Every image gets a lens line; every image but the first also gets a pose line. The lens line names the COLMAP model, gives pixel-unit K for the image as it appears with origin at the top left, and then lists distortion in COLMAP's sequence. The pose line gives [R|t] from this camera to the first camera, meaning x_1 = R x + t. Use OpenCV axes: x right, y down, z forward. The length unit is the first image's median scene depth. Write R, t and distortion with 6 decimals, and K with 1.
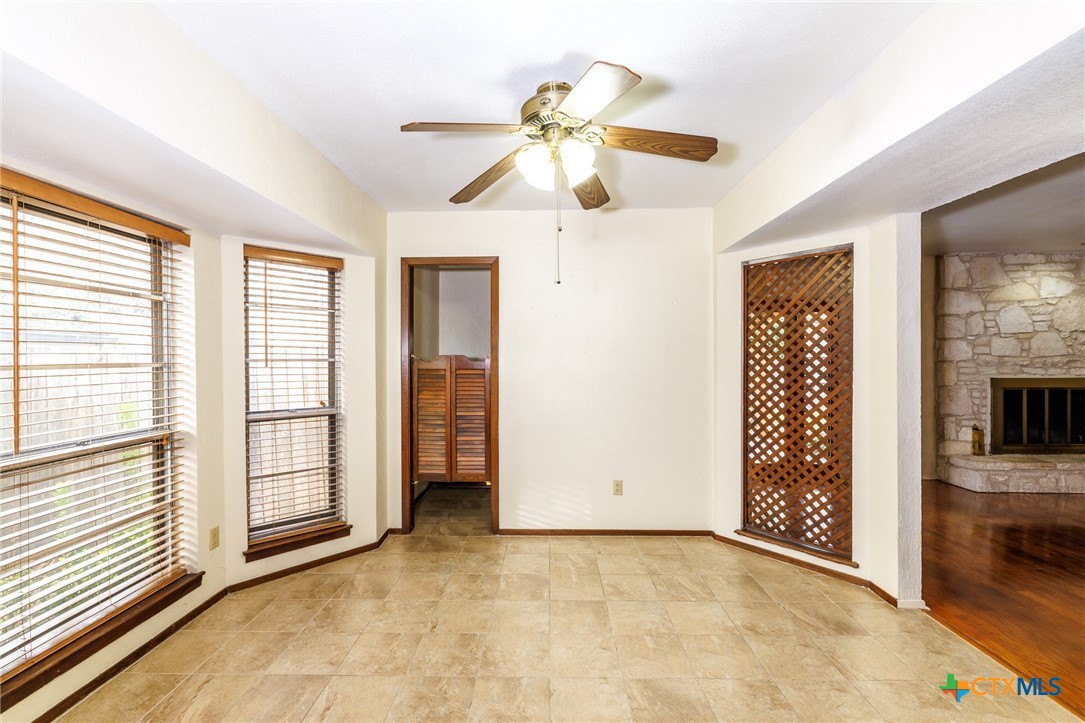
lens RADIAL K [[465.4, 0, 543.3], [0, 465.4, 359.2], [0, 0, 1]] dist [0.001036, 0.000714]
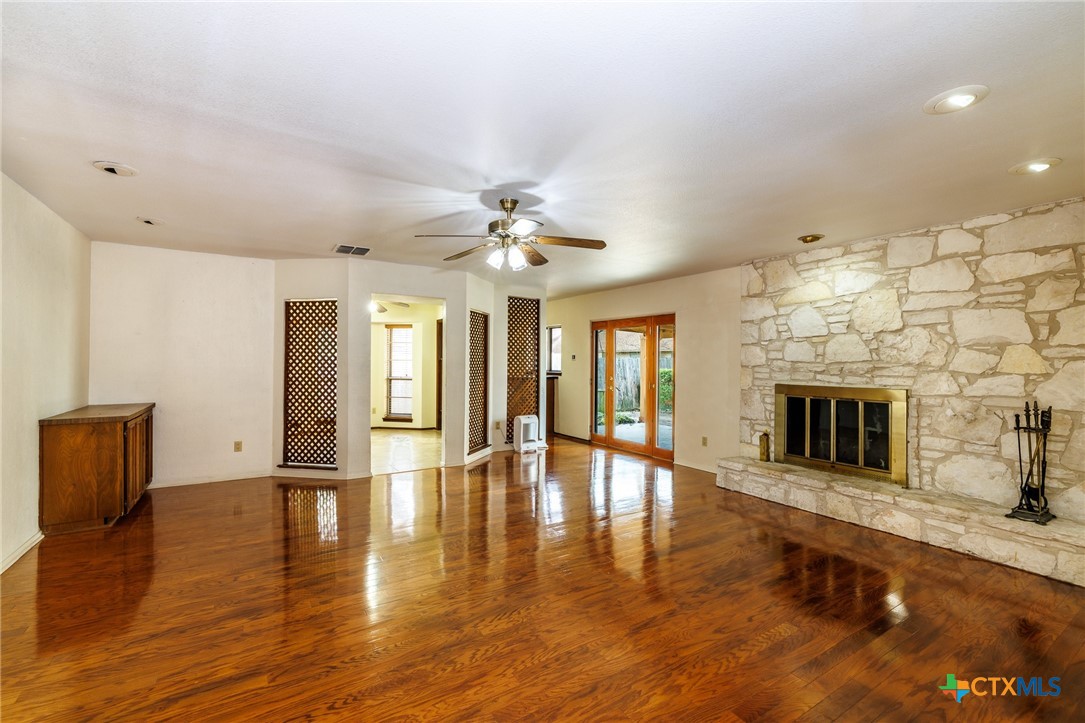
lens RADIAL K [[465.4, 0, 535.6], [0, 465.4, 360.8], [0, 0, 1]] dist [0.001036, 0.000714]
pose [[0.552507, 0.005971, -0.833487, 1.484987], [-0.012455, 0.999922, -0.001094, -0.000679], [0.833415, 0.010985, 0.552538, 0.040444]]
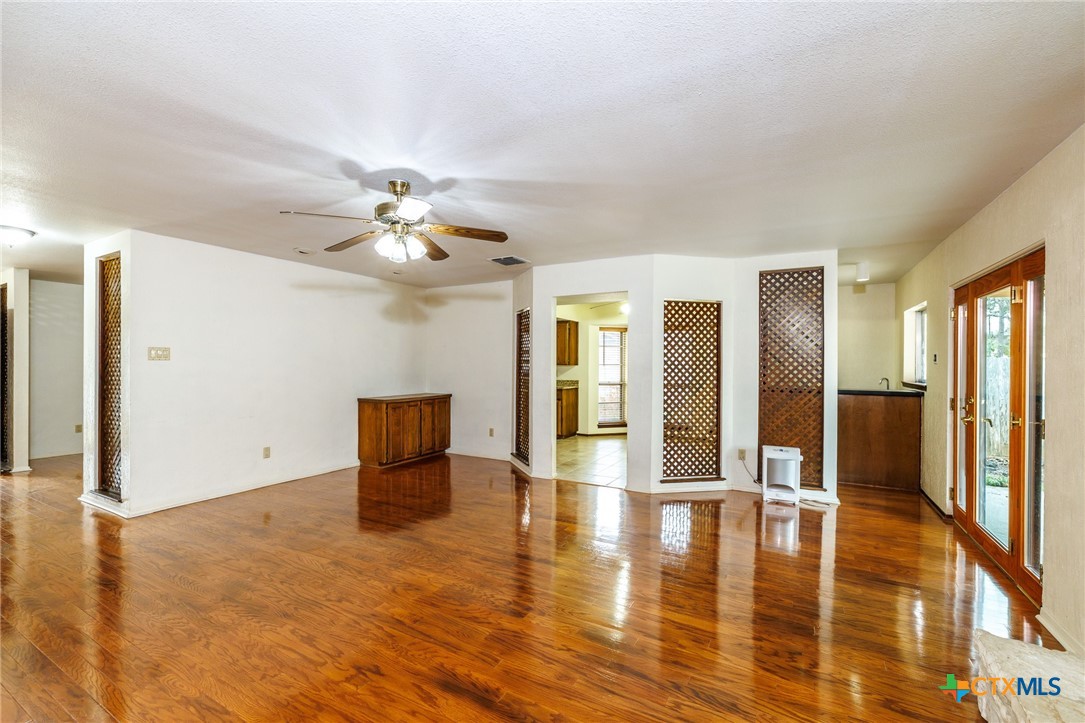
lens RADIAL K [[465.4, 0, 537.7], [0, 465.4, 364.9], [0, 0, 1]] dist [0.001036, 0.000714]
pose [[-0.473270, 0.003641, -0.880910, 1.349972], [-0.007729, 0.999936, 0.008285, -0.005180], [0.880884, 0.010730, -0.473211, 0.795222]]
